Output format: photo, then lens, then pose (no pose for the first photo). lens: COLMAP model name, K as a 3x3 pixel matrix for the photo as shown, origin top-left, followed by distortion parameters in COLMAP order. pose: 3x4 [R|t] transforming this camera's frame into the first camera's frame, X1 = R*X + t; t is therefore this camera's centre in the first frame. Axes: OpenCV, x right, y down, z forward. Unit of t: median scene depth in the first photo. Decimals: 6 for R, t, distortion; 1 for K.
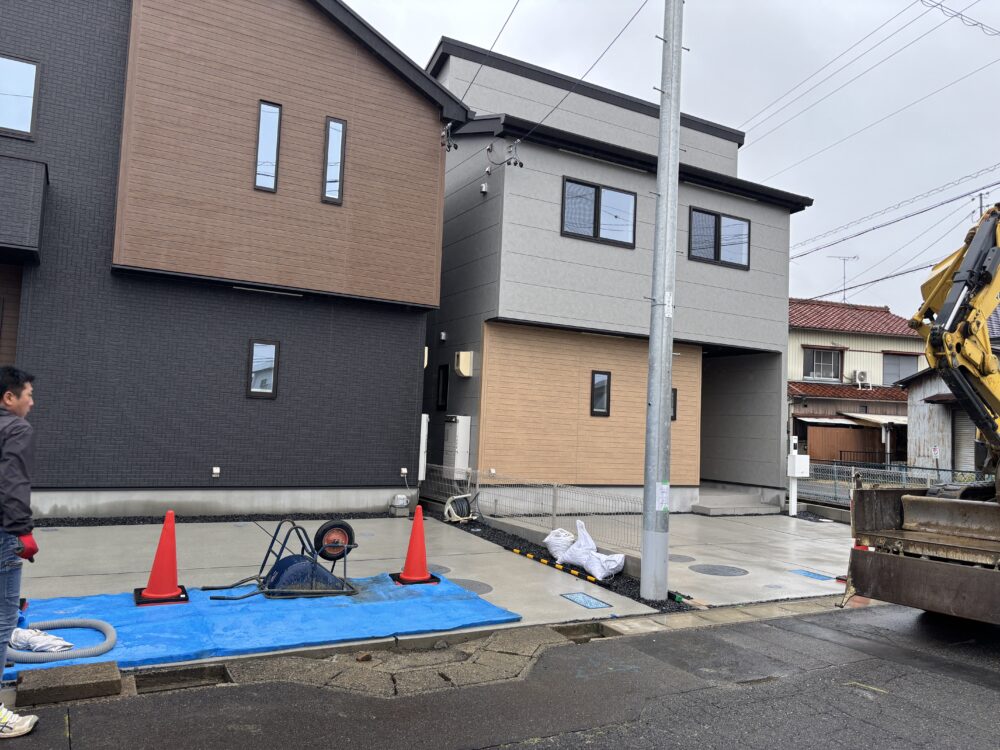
lens RADIAL K [[736.8, 0, 500.0], [0, 736.8, 375.0], [0, 0, 1]] dist [0.022819, -0.002882]
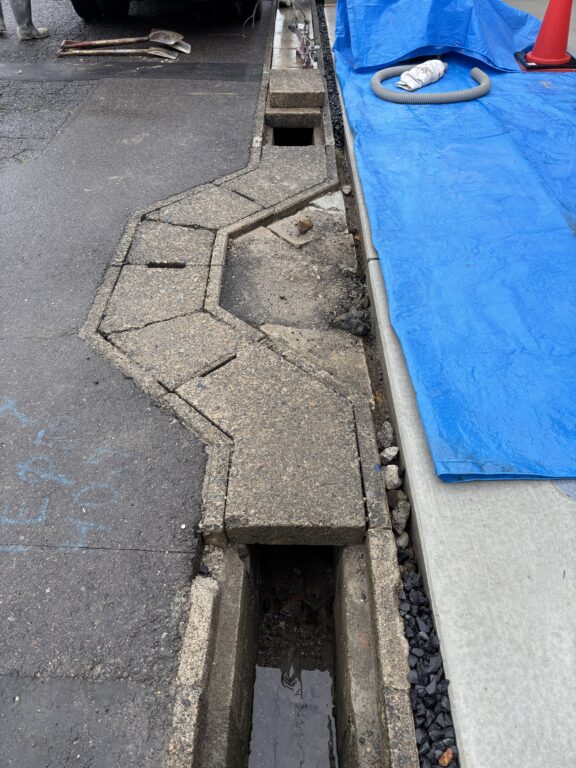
lens RADIAL K [[565.8, 0, 288.0], [0, 565.8, 384.0], [0, 0, 1]] dist [0.022819, -0.002882]
pose [[-0.488513, 0.566025, -0.664056, 0.232845], [0.035300, 0.773244, 0.633125, 0.170300], [0.871842, 0.285849, -0.397721, 1.210374]]
